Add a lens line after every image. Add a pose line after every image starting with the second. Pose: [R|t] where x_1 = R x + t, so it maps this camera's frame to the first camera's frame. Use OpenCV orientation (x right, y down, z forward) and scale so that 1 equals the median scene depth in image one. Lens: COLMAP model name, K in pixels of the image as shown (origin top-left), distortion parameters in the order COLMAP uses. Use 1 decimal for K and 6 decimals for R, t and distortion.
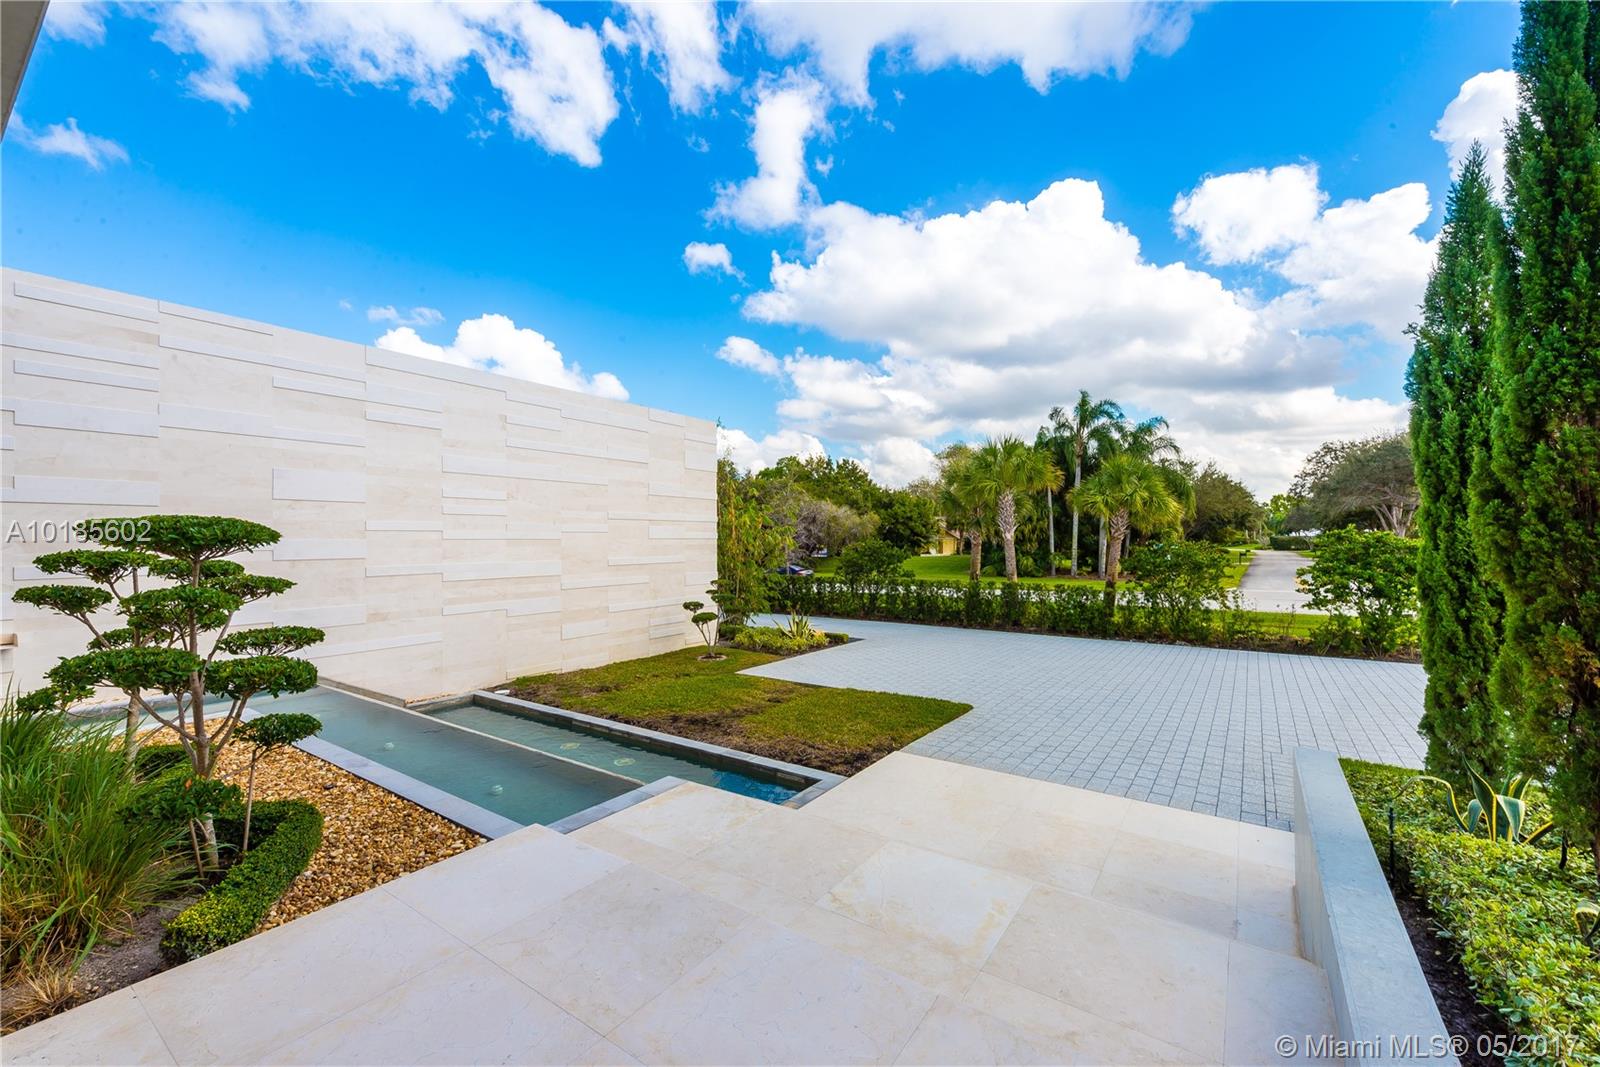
lens RADIAL K [[657.4, 0, 800.0], [0, 657.4, 536.3], [0, 0, 1]] dist [0.001143, 0.000018]
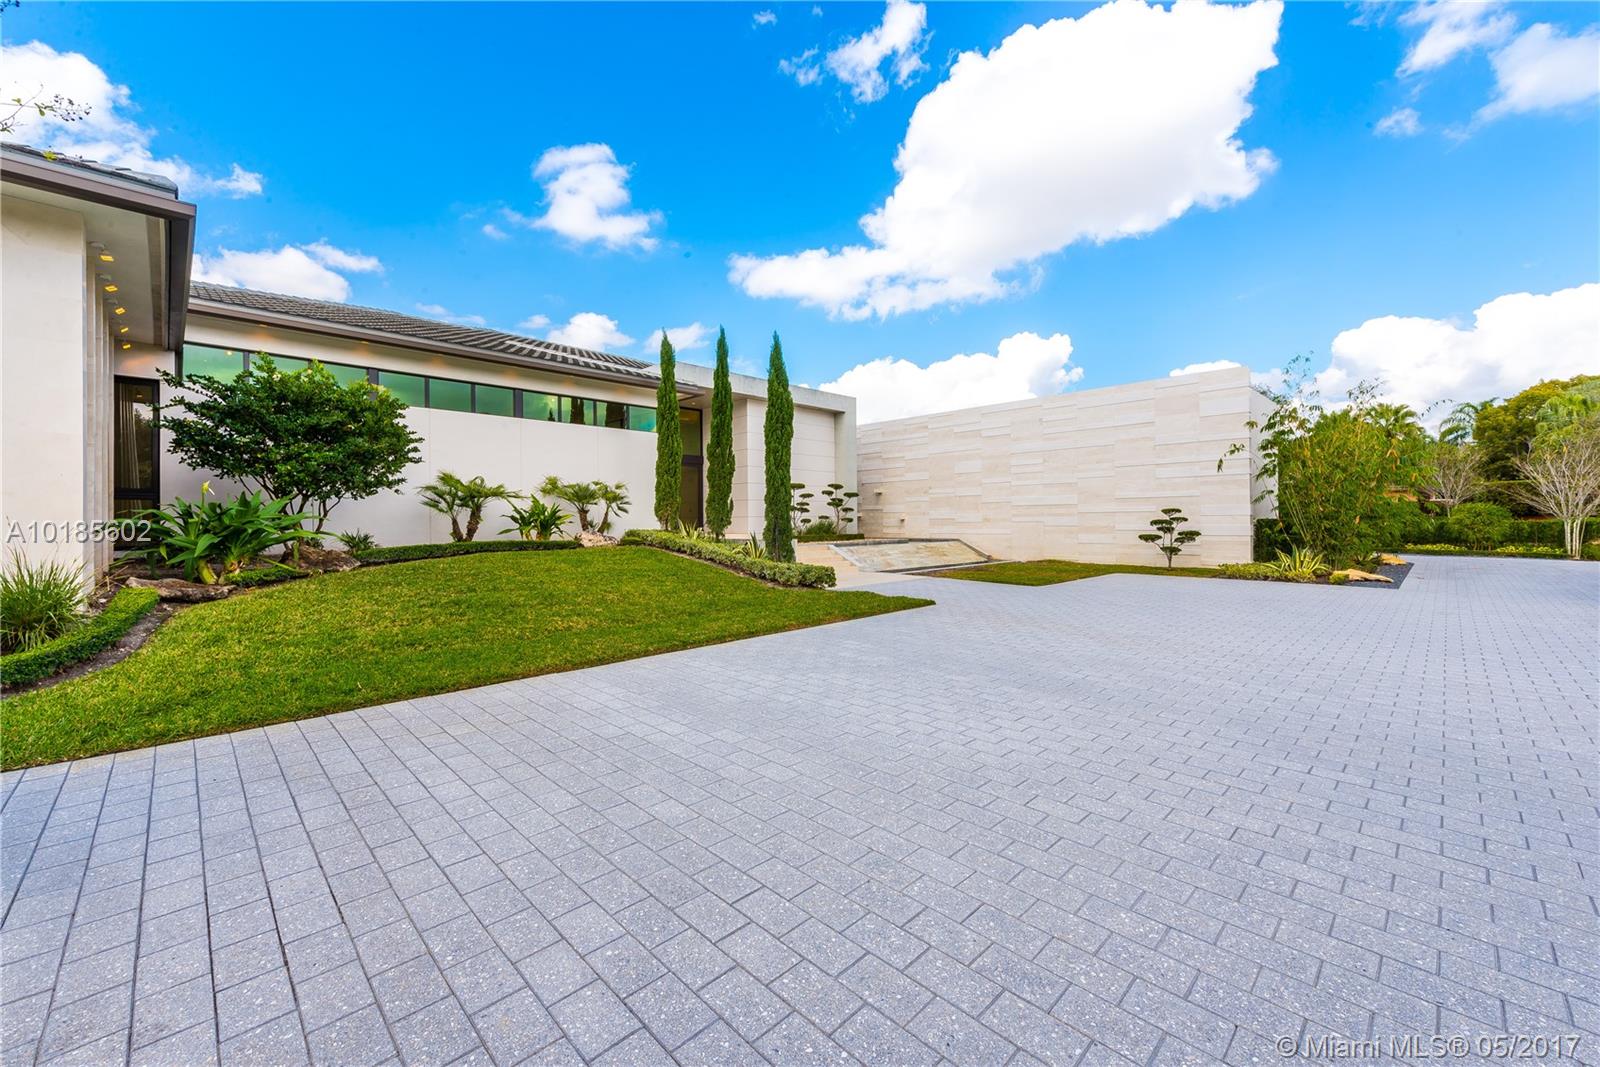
lens RADIAL K [[657.4, 0, 802.1], [0, 657.4, 528.9], [0, 0, 1]] dist [0.001143, 0.000018]
pose [[-0.213815, 0.005969, -0.976856, 1.512223], [0.006941, 0.999965, 0.004591, 0.116749], [0.976850, -0.005799, -0.213849, 0.719532]]
